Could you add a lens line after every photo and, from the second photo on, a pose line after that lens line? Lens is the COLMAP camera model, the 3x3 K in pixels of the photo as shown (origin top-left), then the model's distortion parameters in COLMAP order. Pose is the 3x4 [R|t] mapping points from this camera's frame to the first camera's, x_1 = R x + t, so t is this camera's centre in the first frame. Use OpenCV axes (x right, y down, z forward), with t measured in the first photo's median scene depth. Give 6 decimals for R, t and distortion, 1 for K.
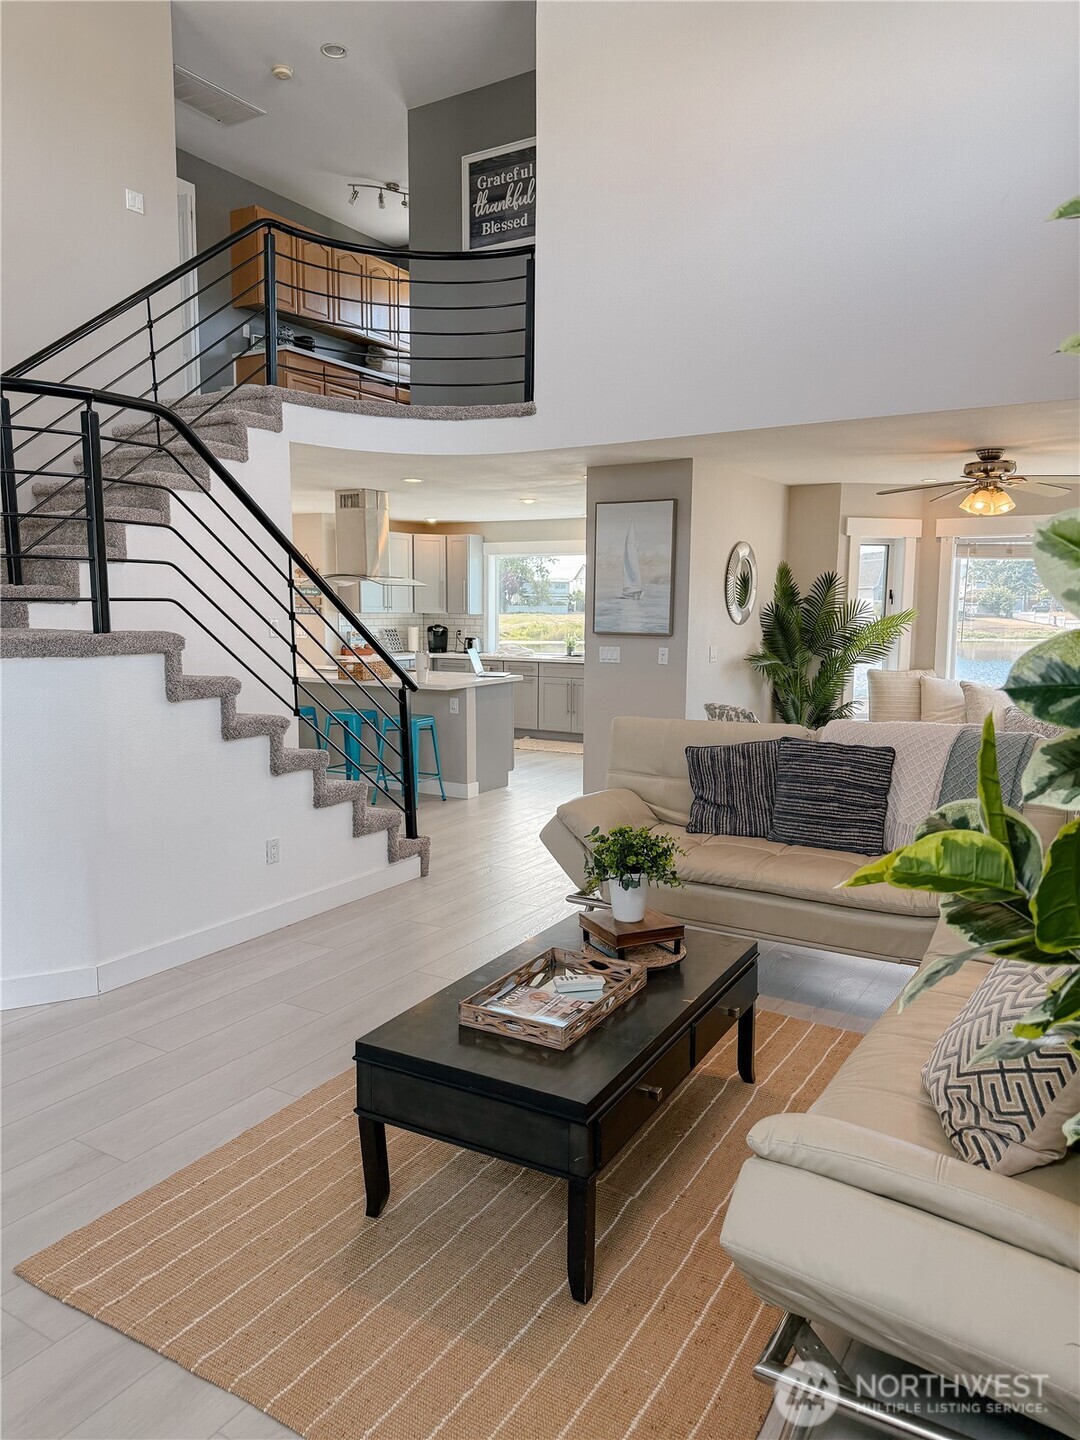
lens RADIAL K [[1011.2, 0, 537.0], [0, 1011.2, 722.5], [0, 0, 1]] dist [0.078204, -0.101708]
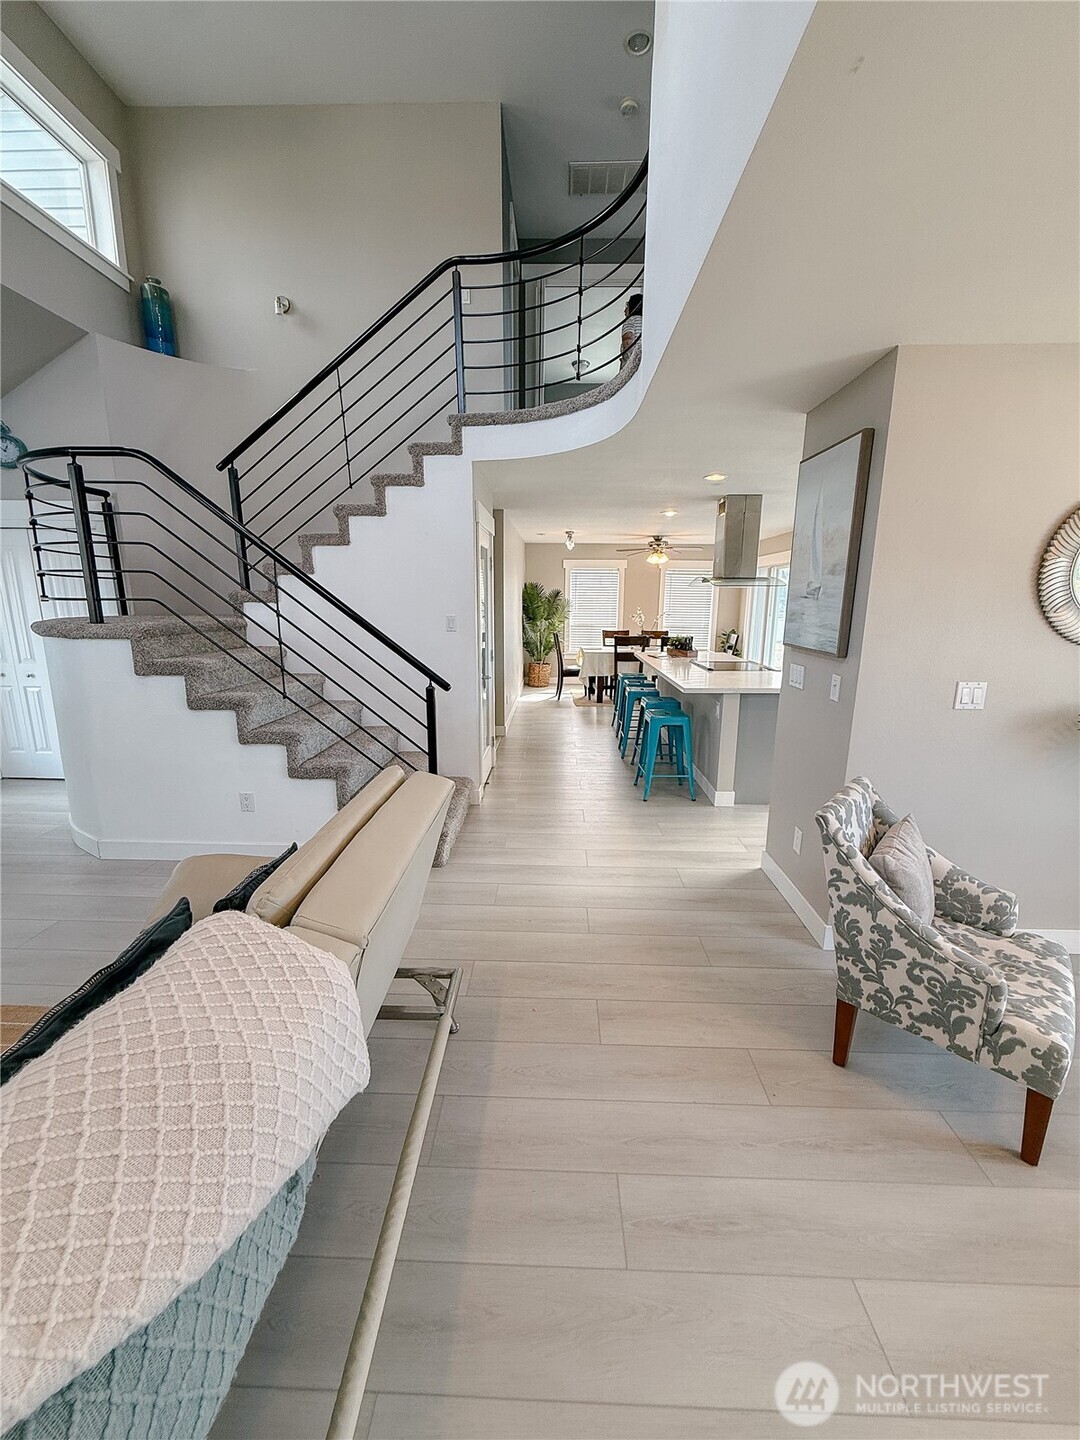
lens RADIAL K [[573.4, 0, 539.9], [0, 573.4, 720.9], [0, 0, 1]] dist [0.000332, -0.000503]
pose [[0.501170, 0.180944, -0.846220, 0.378109], [-0.105619, 0.983374, 0.147719, -0.086588], [0.858879, 0.015344, 0.511948, 0.705716]]
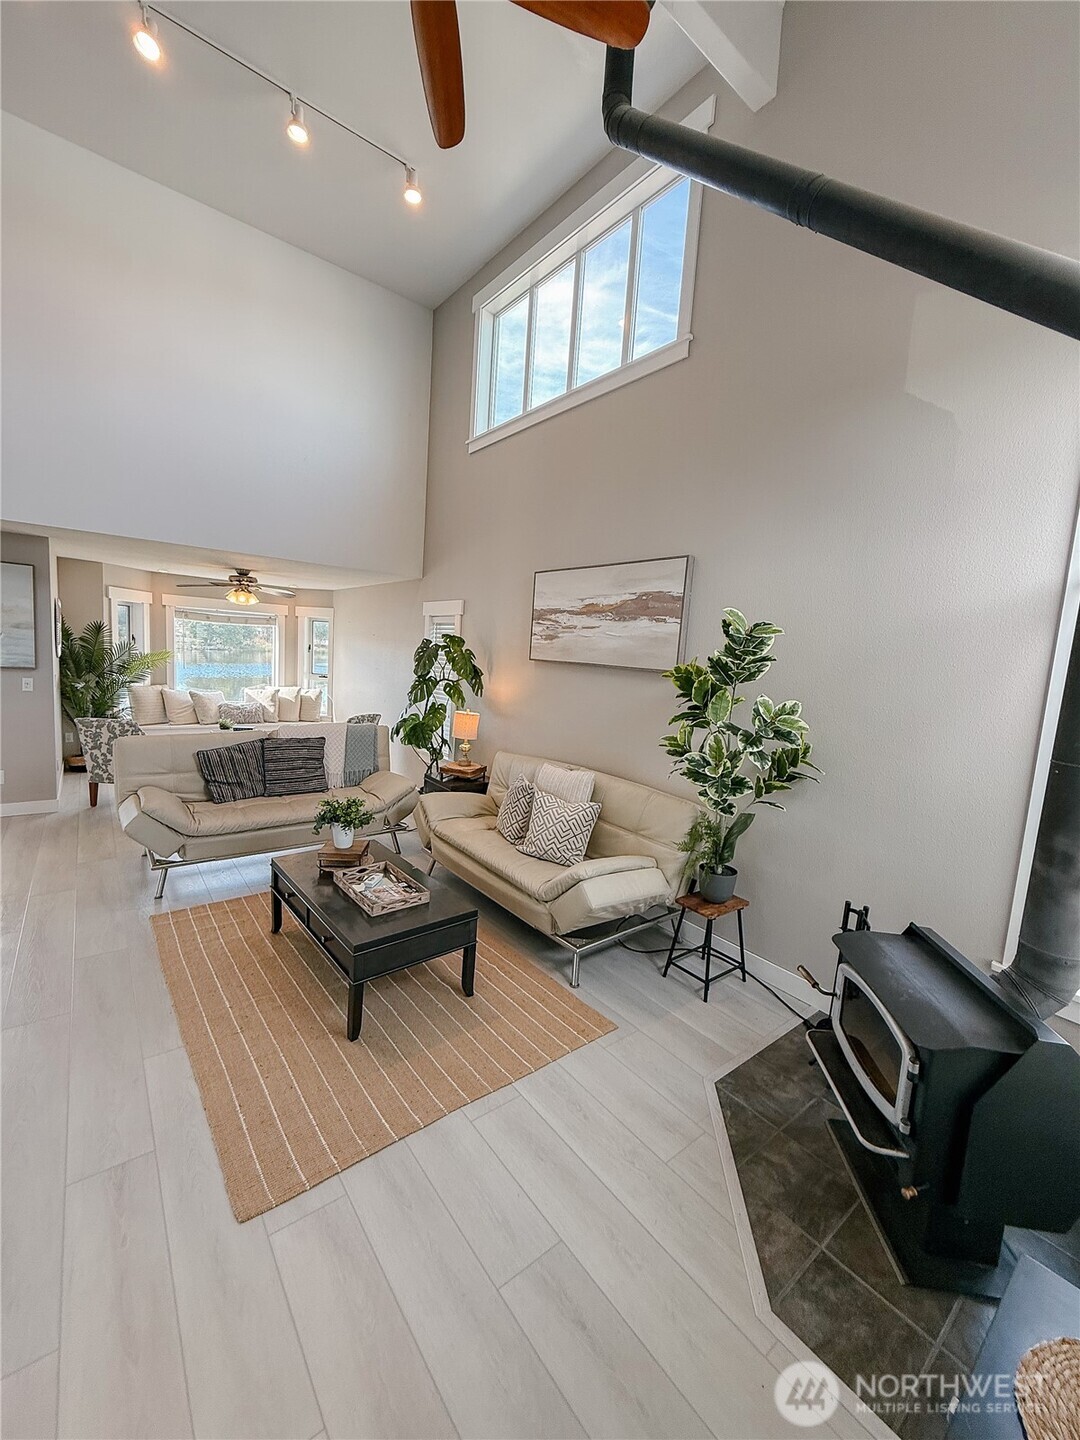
lens RADIAL K [[573.4, 0, 541.1], [0, 573.4, 719.1], [0, 0, 1]] dist [0.000332, -0.000503]
pose [[0.340766, -0.090083, 0.935822, -0.373759], [0.047707, 0.995773, 0.078482, -0.052590], [-0.938937, 0.017901, 0.343623, 0.141658]]
